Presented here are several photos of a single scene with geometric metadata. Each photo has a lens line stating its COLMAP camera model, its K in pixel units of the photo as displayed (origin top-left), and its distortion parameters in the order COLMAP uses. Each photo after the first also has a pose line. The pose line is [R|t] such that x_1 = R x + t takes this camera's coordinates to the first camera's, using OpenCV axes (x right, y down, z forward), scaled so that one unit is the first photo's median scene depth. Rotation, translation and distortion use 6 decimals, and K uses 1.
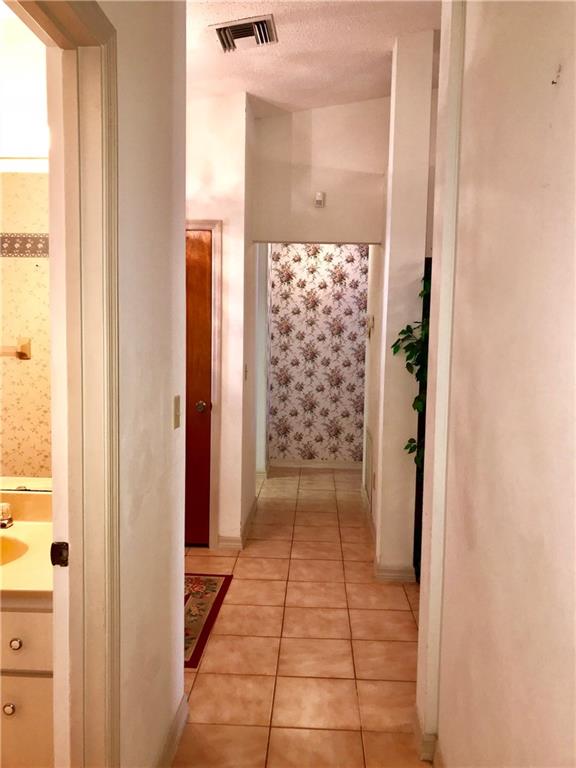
lens RADIAL K [[628.9, 0, 290.6], [0, 628.9, 381.5], [0, 0, 1]] dist [0.044607, -0.047928]
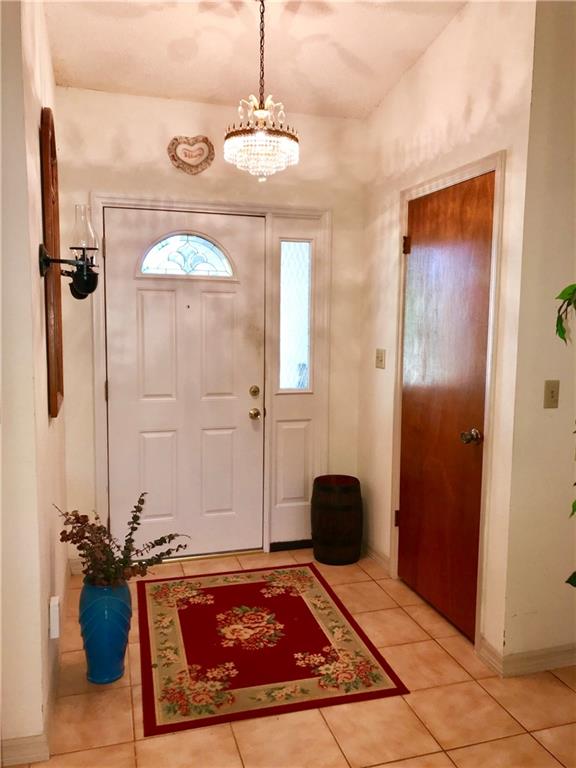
lens RADIAL K [[628.9, 0, 301.7], [0, 628.9, 376.7], [0, 0, 1]] dist [0.044607, -0.047928]
pose [[0.338088, 0.077693, -0.937902, 0.515137], [-0.091317, 0.994592, 0.049471, -0.048282], [0.936674, 0.068921, 0.343355, 0.710215]]
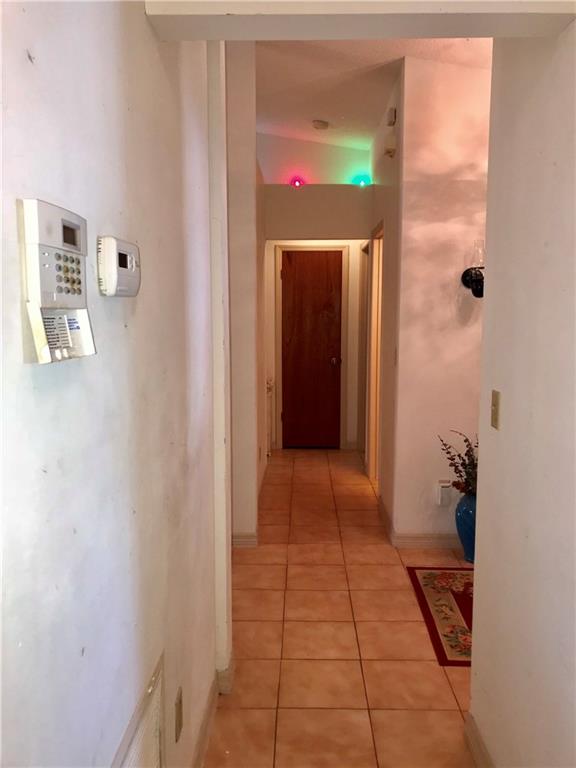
lens RADIAL K [[628.9, 0, 290.3], [0, 628.9, 383.7], [0, 0, 1]] dist [0.044607, -0.047928]
pose [[-0.999497, -0.020017, -0.024596, 0.108379], [-0.024512, 0.979754, 0.198697, -0.147050], [0.020120, 0.199200, -0.979752, 1.789813]]
